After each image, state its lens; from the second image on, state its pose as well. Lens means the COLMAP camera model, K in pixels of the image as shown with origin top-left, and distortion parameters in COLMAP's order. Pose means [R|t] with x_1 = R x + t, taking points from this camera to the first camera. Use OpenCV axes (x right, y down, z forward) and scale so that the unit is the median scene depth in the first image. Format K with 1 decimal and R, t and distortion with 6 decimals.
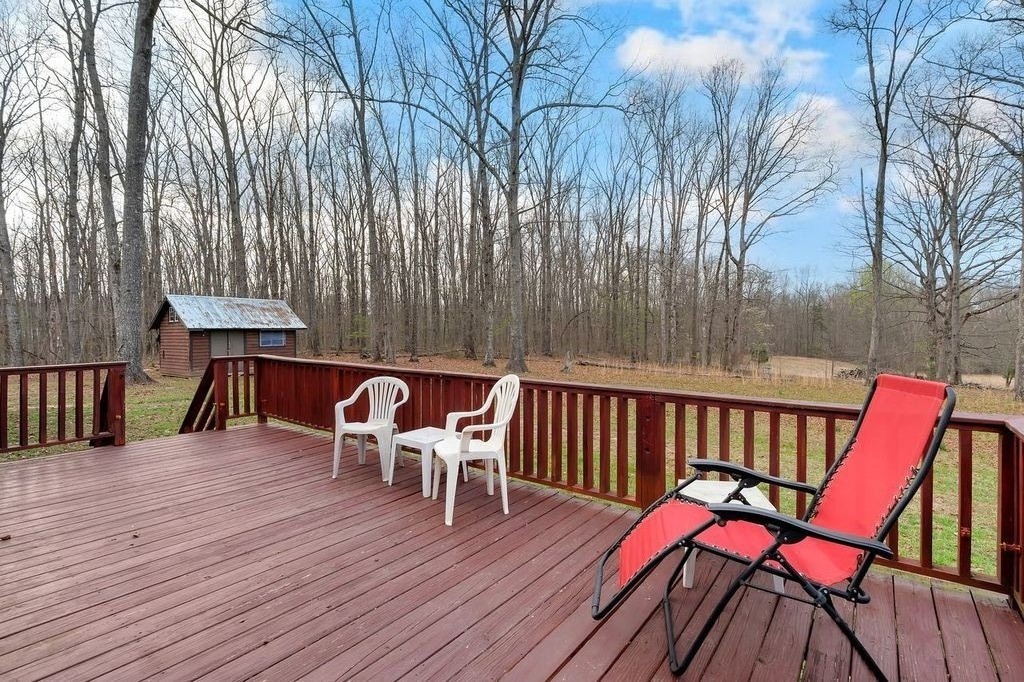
lens RADIAL K [[471.1, 0, 511.2], [0, 471.1, 335.8], [0, 0, 1]] dist [0.001572, 0.000408]
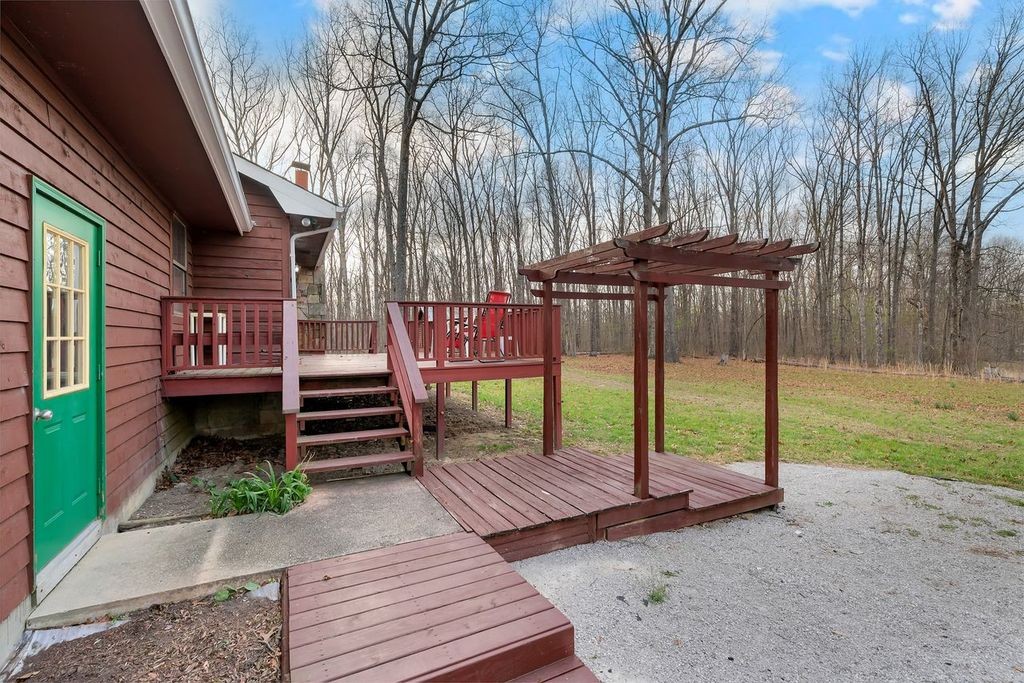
lens RADIAL K [[471.1, 0, 516.7], [0, 471.1, 340.7], [0, 0, 1]] dist [0.001572, 0.000408]
pose [[0.891257, -0.006354, -0.453455, 0.185862], [-0.001485, 0.999856, -0.016931, 0.040097], [0.453497, 0.015763, 0.891119, -0.169328]]
